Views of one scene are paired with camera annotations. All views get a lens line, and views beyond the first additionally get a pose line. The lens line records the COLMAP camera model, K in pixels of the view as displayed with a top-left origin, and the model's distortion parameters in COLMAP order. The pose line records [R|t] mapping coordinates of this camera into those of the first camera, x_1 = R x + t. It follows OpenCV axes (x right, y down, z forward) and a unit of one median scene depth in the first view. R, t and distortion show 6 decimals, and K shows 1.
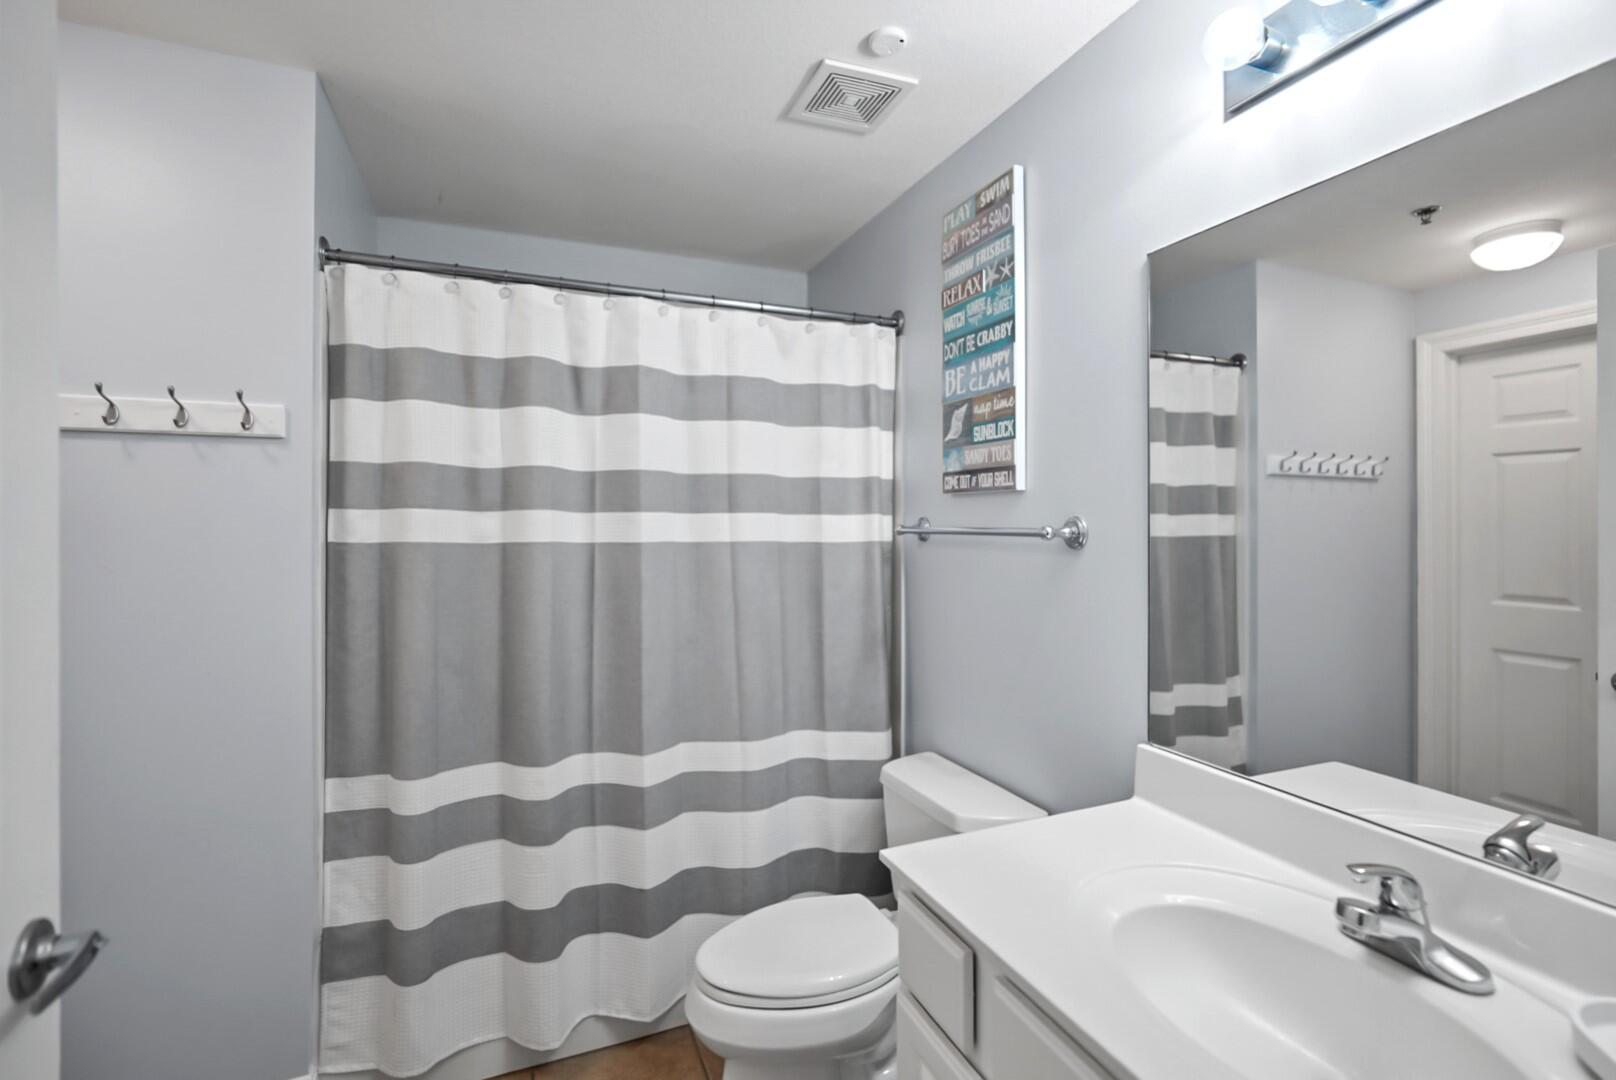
lens RADIAL K [[728.3, 0, 814.7], [0, 728.3, 494.2], [0, 0, 1]] dist [-0.016637, 0.000717]
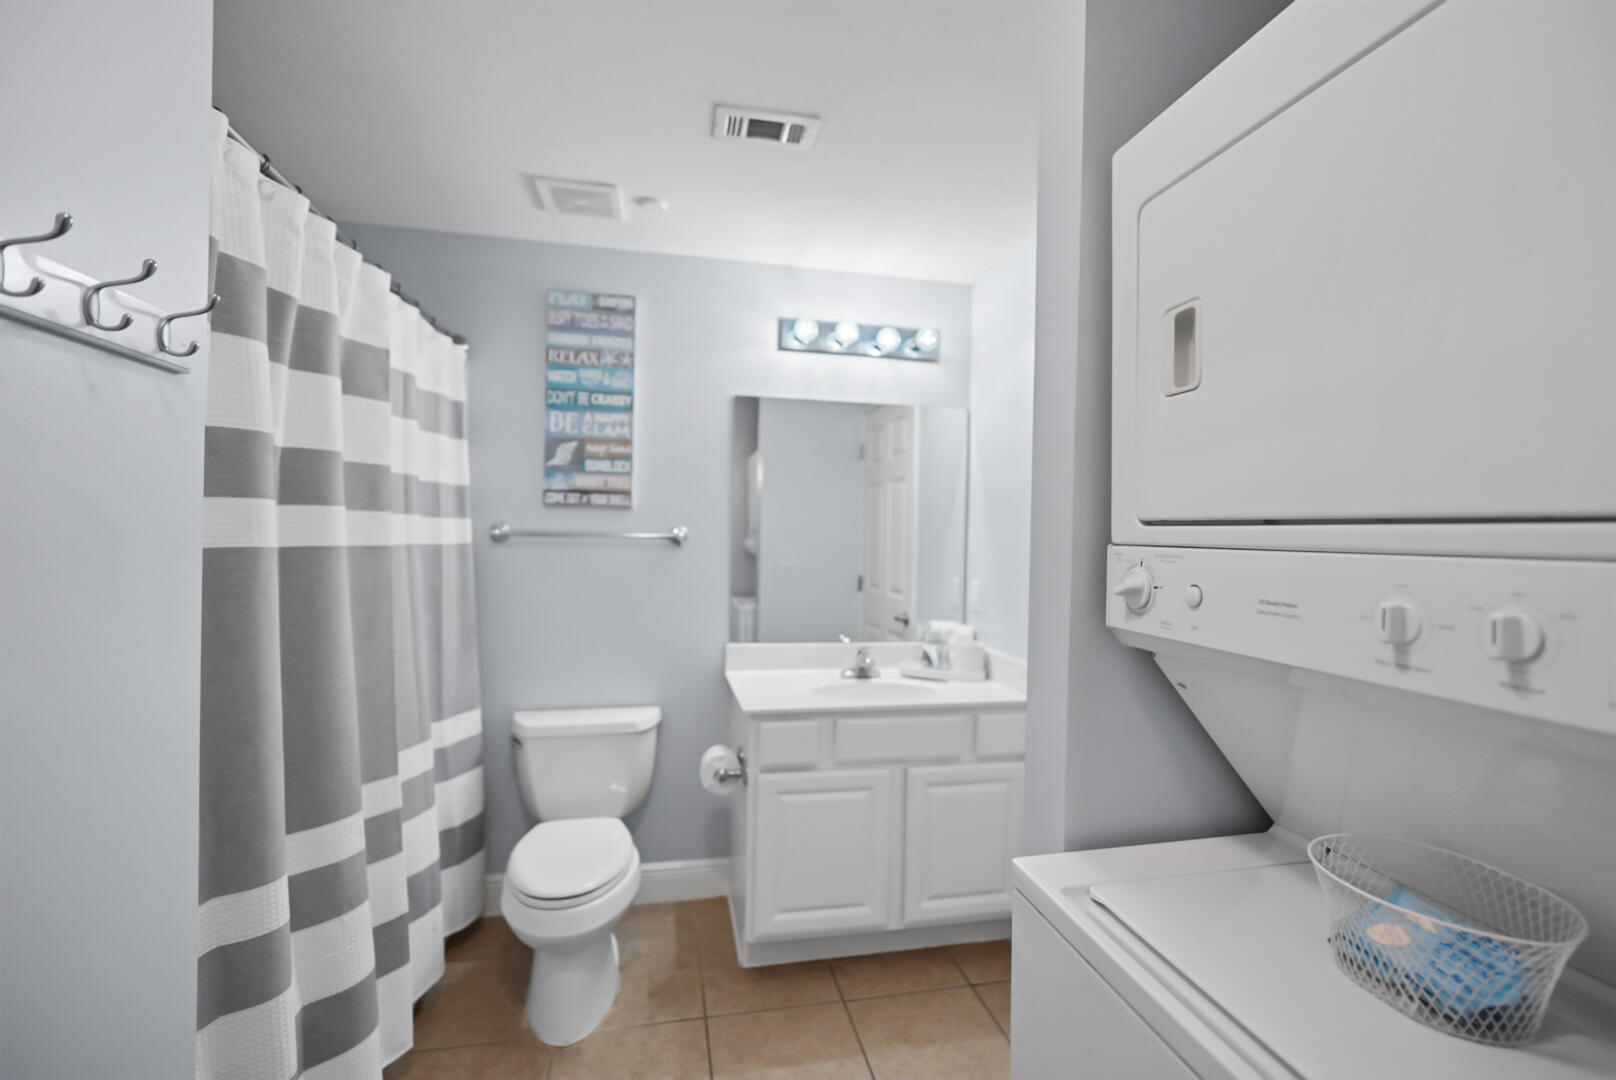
lens RADIAL K [[728.3, 0, 814.7], [0, 728.3, 494.2], [0, 0, 1]] dist [-0.016637, 0.000717]
pose [[0.184095, 0.059423, 0.981111, -1.079542], [-0.051659, 0.997376, -0.050715, 0.021245], [-0.981550, -0.041346, 0.186681, 0.314846]]
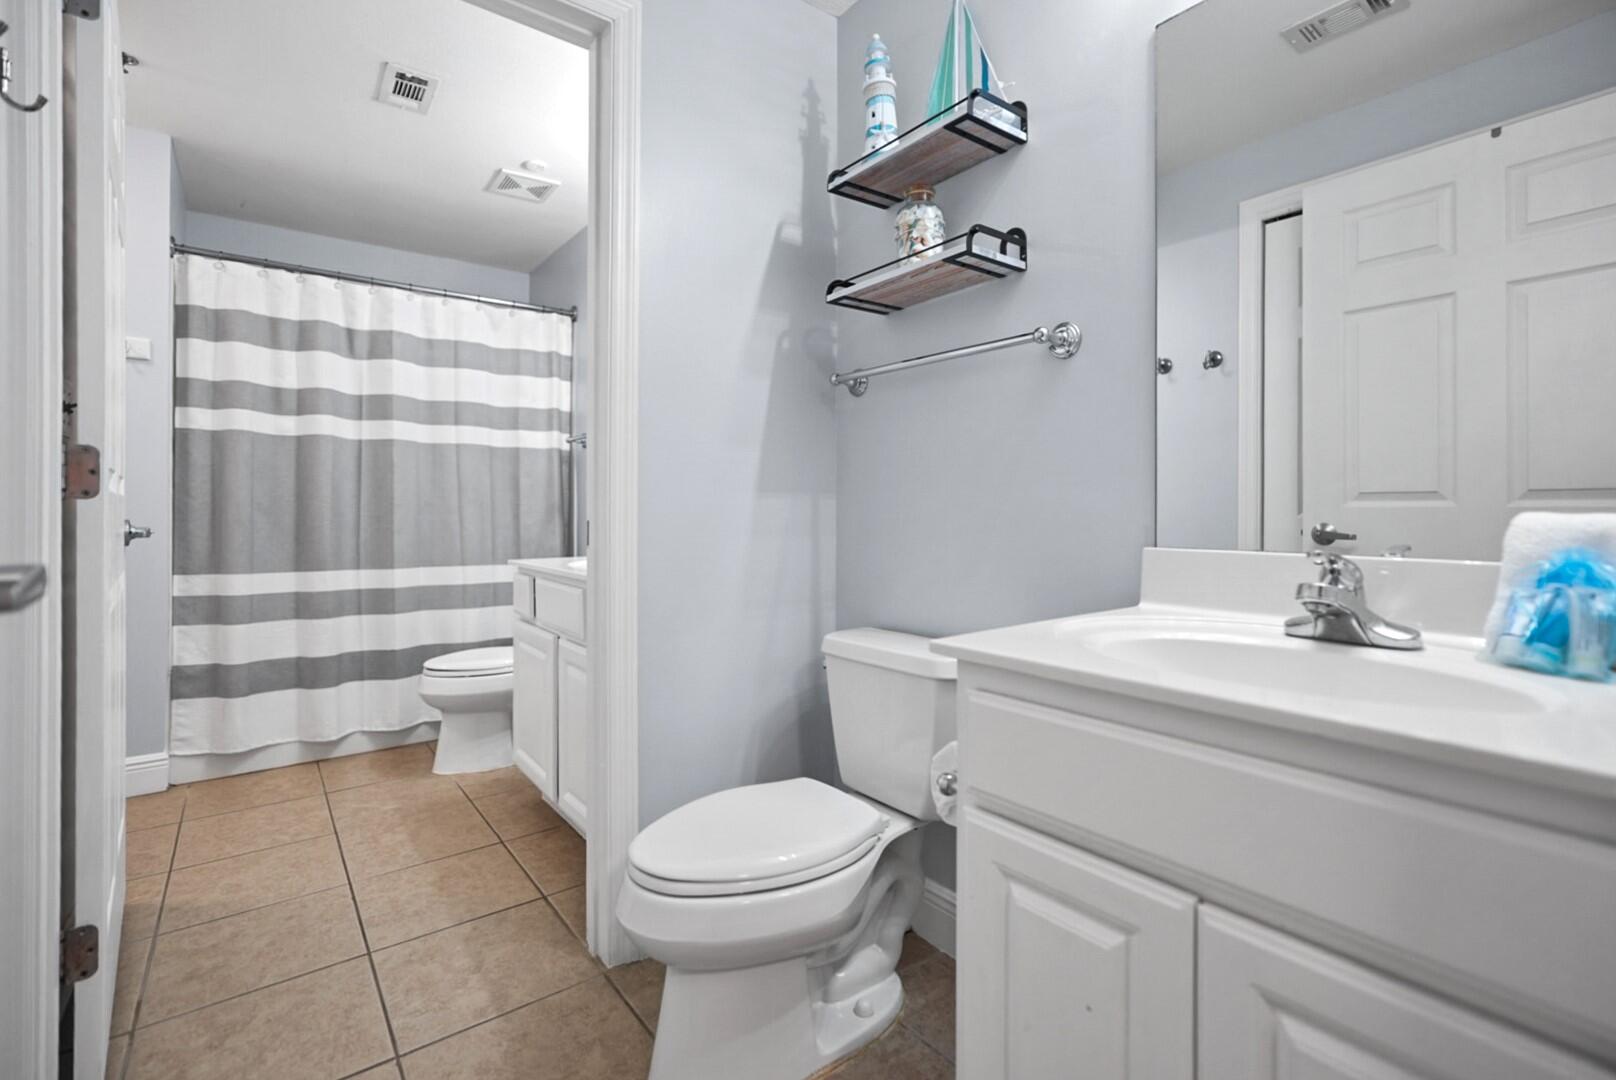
lens RADIAL K [[728.3, 0, 814.7], [0, 728.3, 494.2], [0, 0, 1]] dist [-0.016637, 0.000717]
pose [[0.965813, 0.005927, 0.259172, 0.251219], [-0.008682, 0.999917, 0.009486, 0.165748], [-0.259095, -0.011412, 0.965785, -0.807492]]
